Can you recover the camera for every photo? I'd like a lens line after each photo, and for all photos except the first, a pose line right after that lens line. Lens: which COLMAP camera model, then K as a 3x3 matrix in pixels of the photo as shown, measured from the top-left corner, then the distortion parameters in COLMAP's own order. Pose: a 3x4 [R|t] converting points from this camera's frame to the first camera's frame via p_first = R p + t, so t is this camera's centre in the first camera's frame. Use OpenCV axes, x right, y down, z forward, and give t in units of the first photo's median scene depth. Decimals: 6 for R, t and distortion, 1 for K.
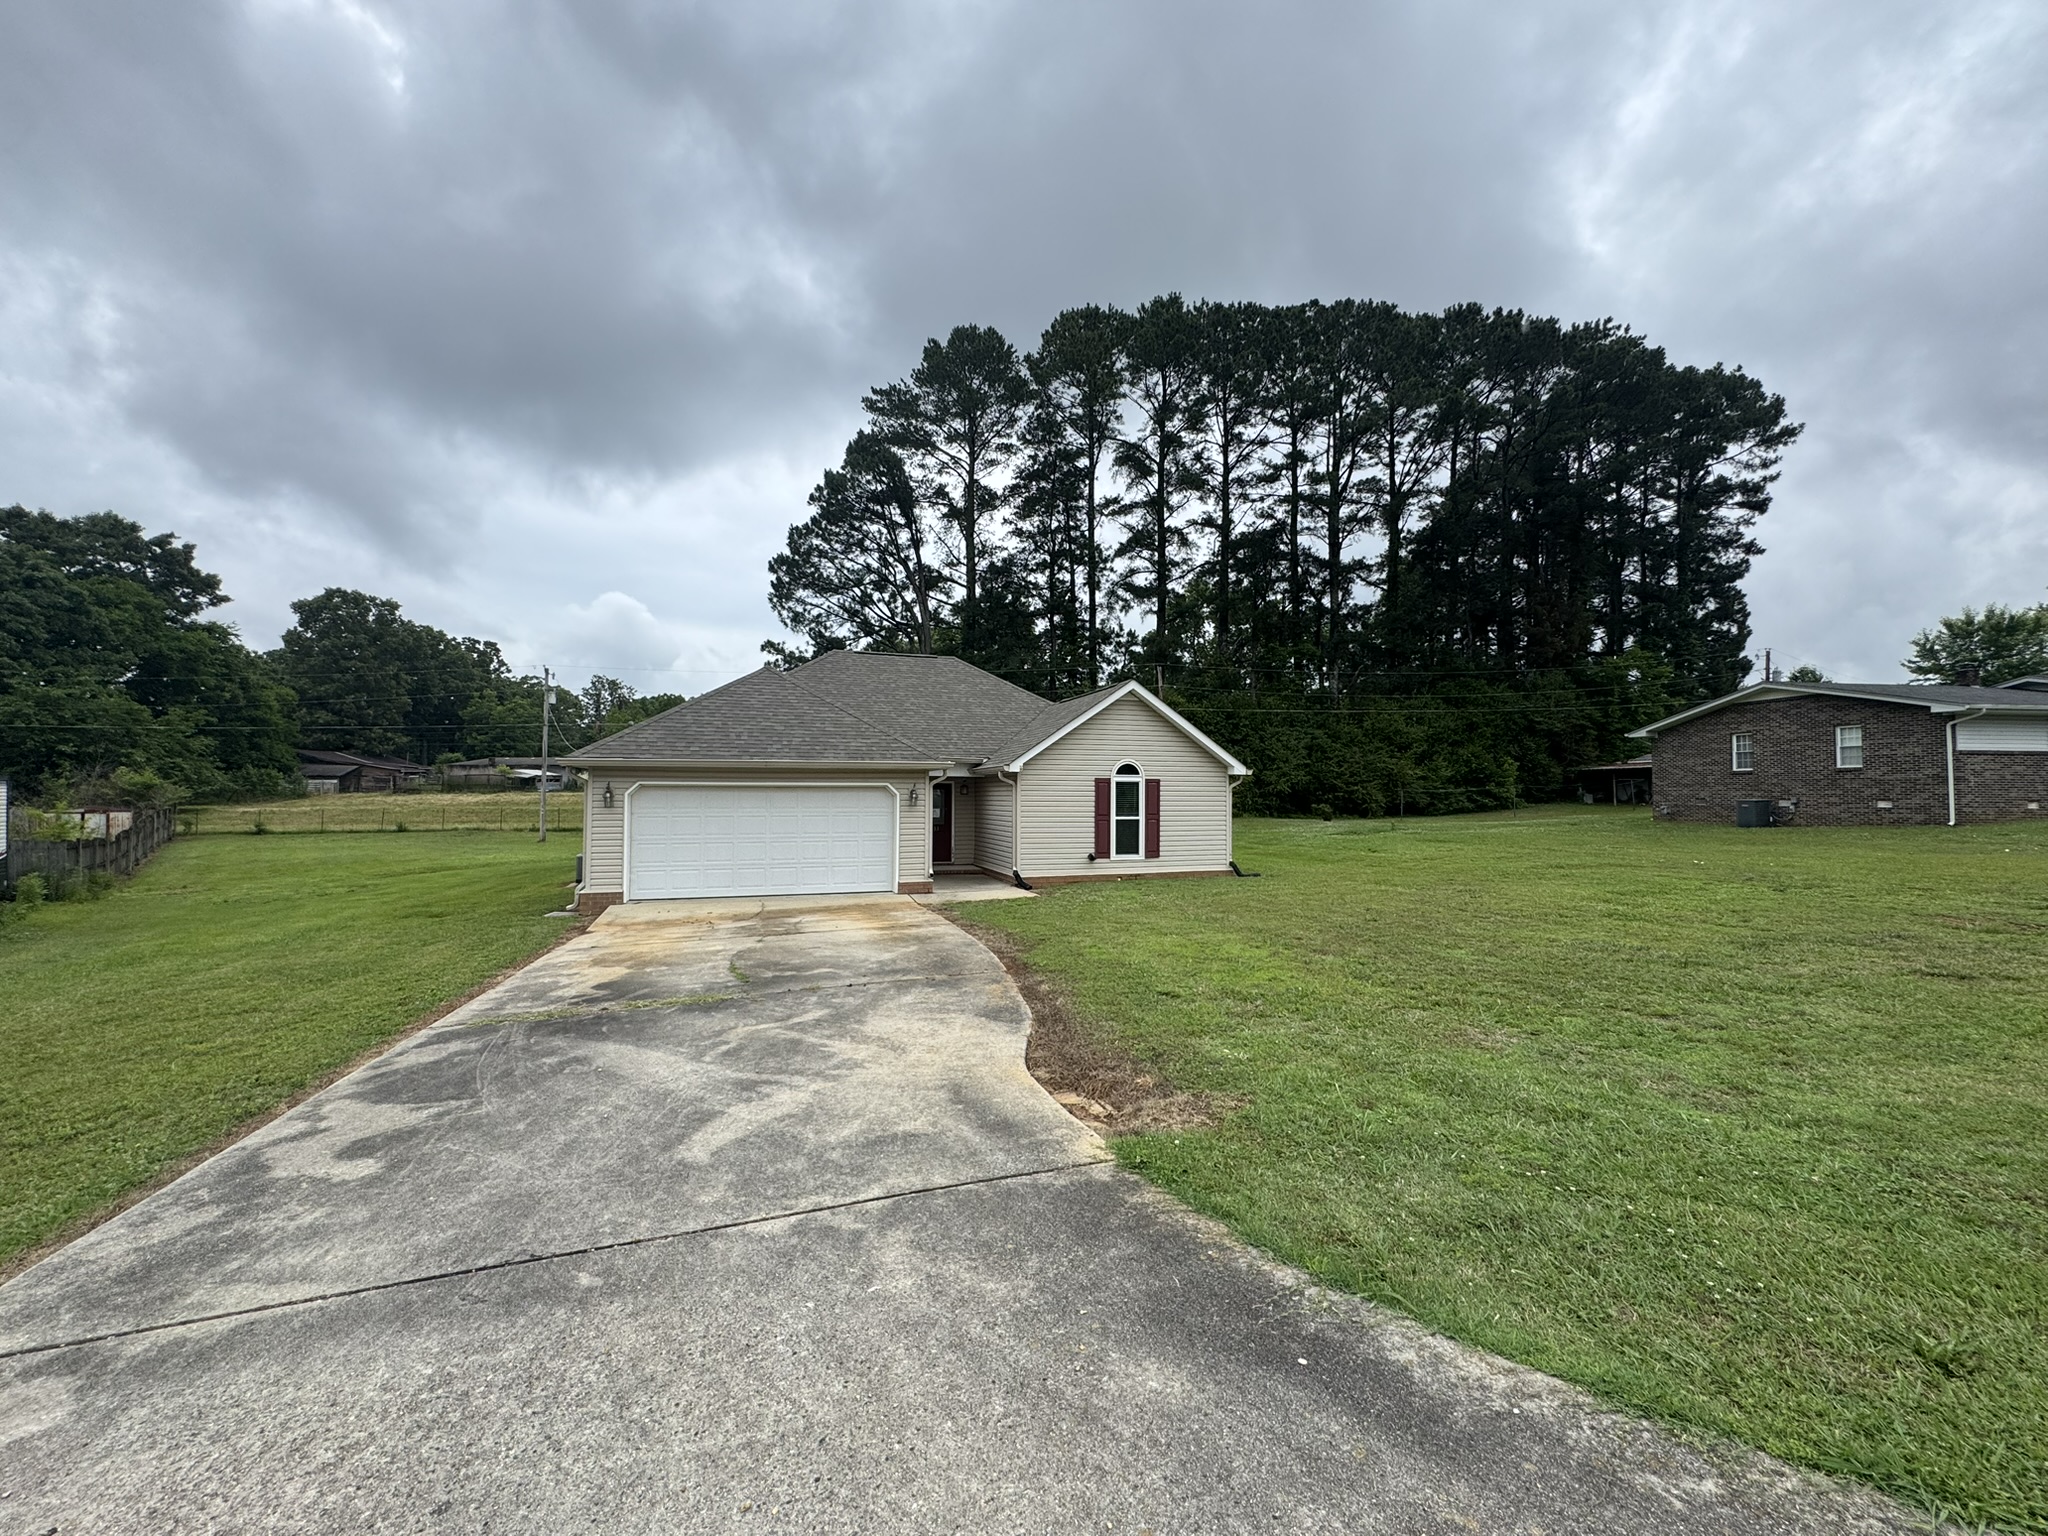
lens RADIAL K [[818.1, 0, 1023.0], [0, 818.1, 772.0], [0, 0, 1]] dist [-0.000316, -0.000271]
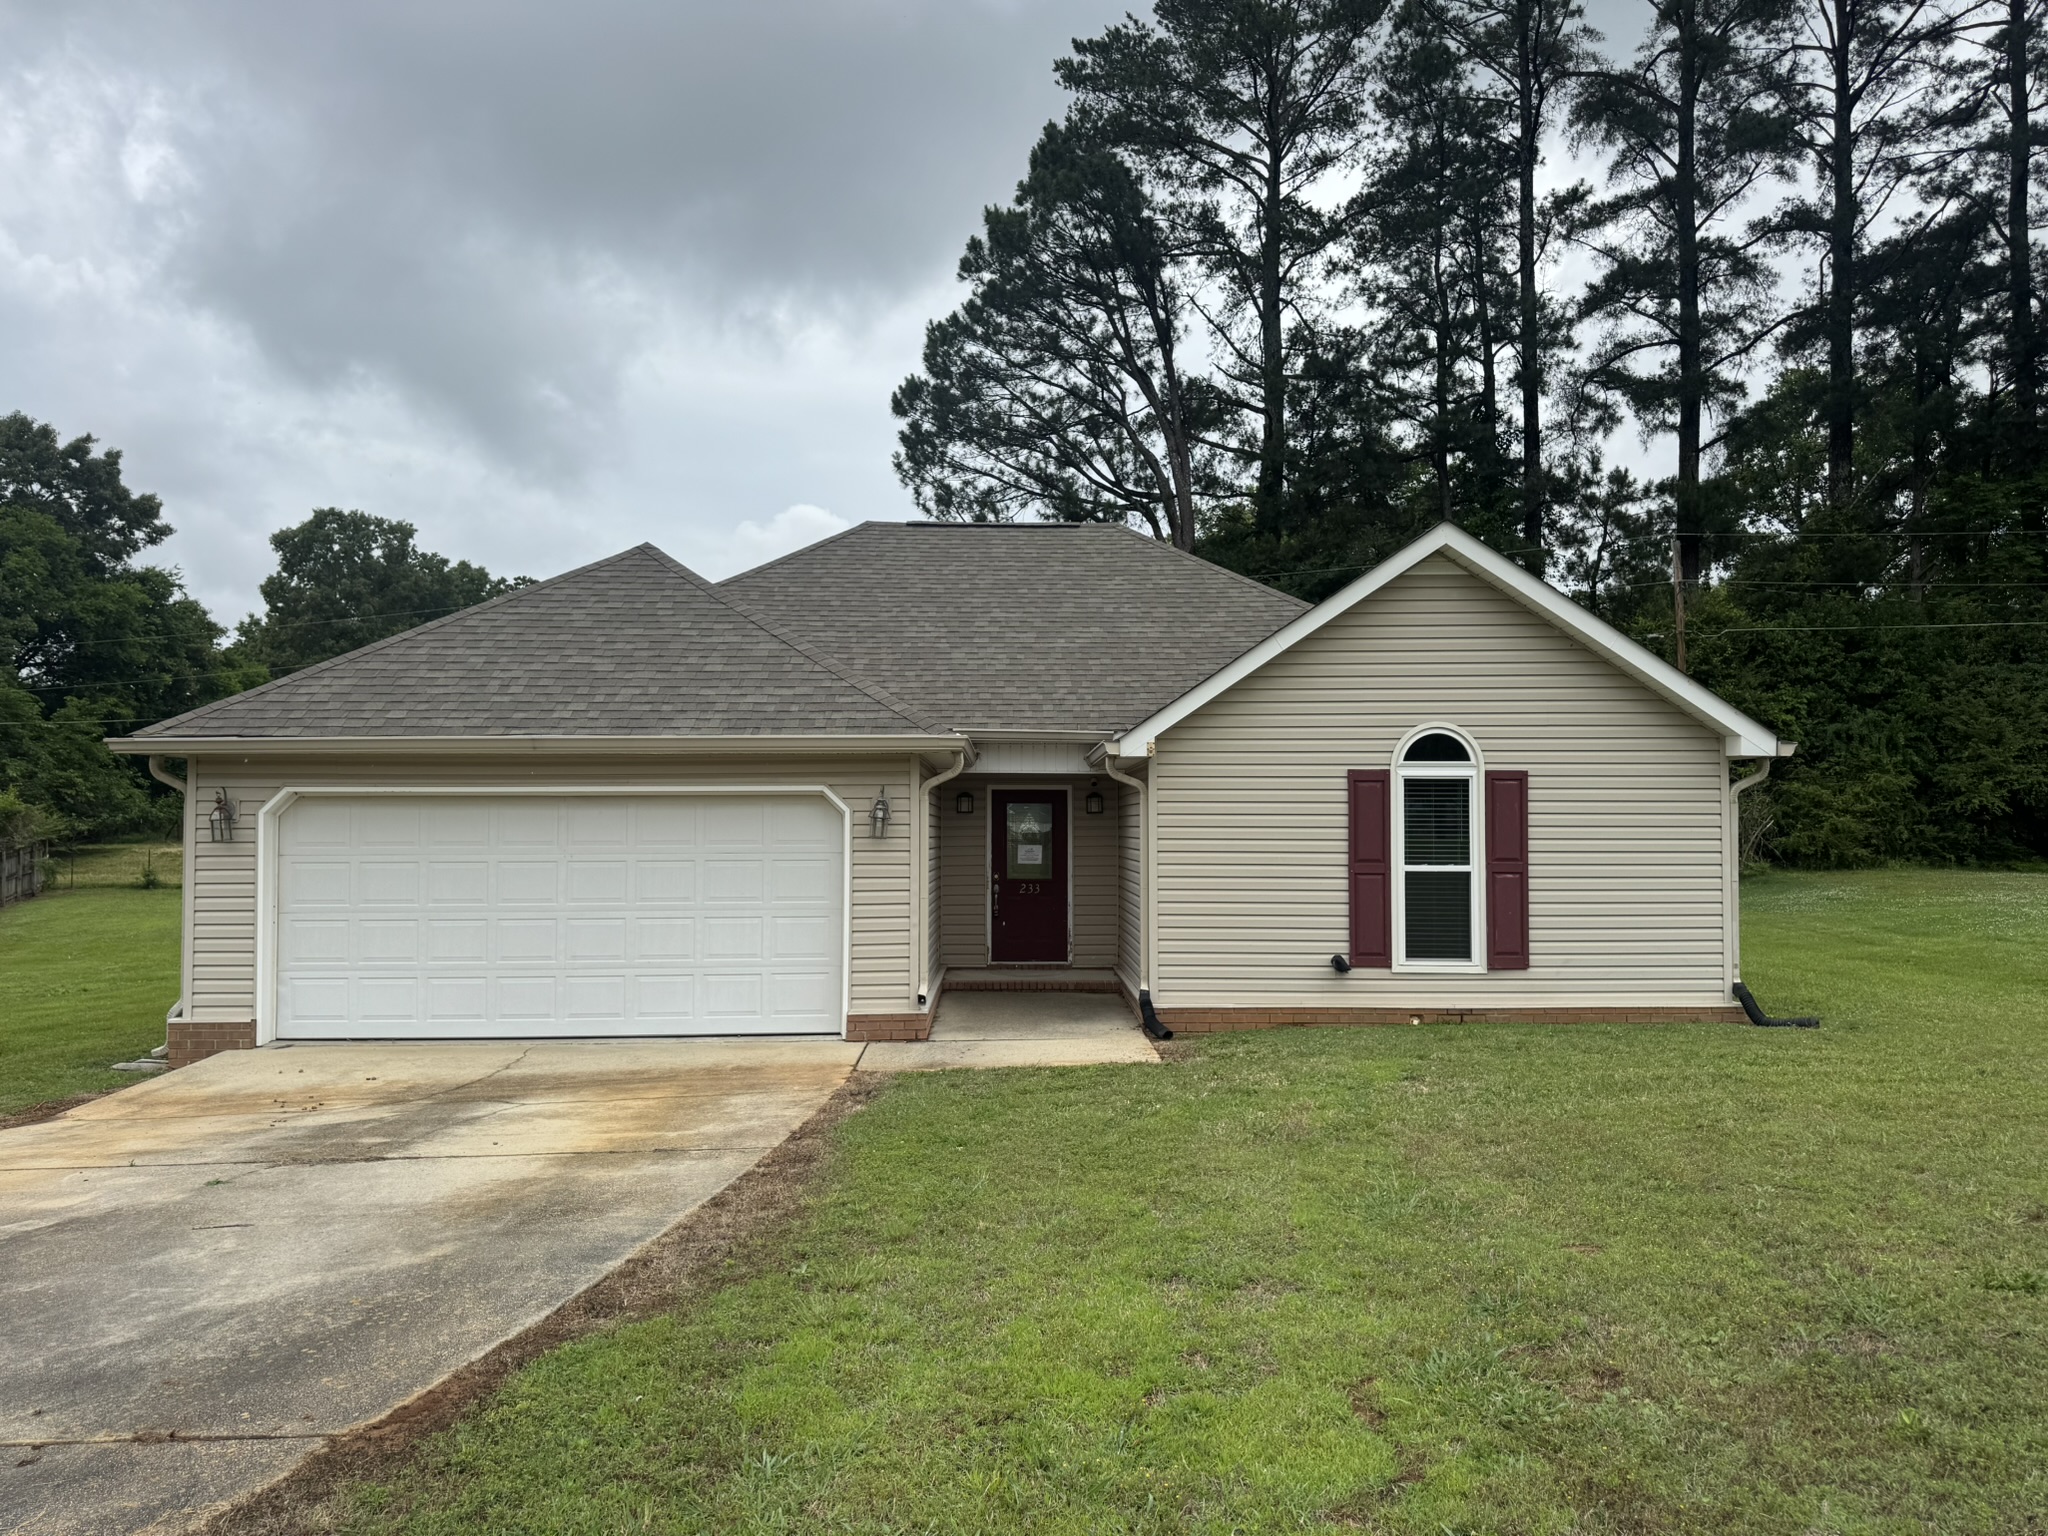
lens RADIAL K [[1452.8, 0, 1021.8], [0, 1452.8, 782.8], [0, 0, 1]] dist [0.085948, -0.101848]
pose [[0.956234, -0.012706, -0.292326, 0.050021], [0.012477, 0.999919, -0.002647, 0.004731], [0.292336, -0.001116, 0.956315, 0.088277]]
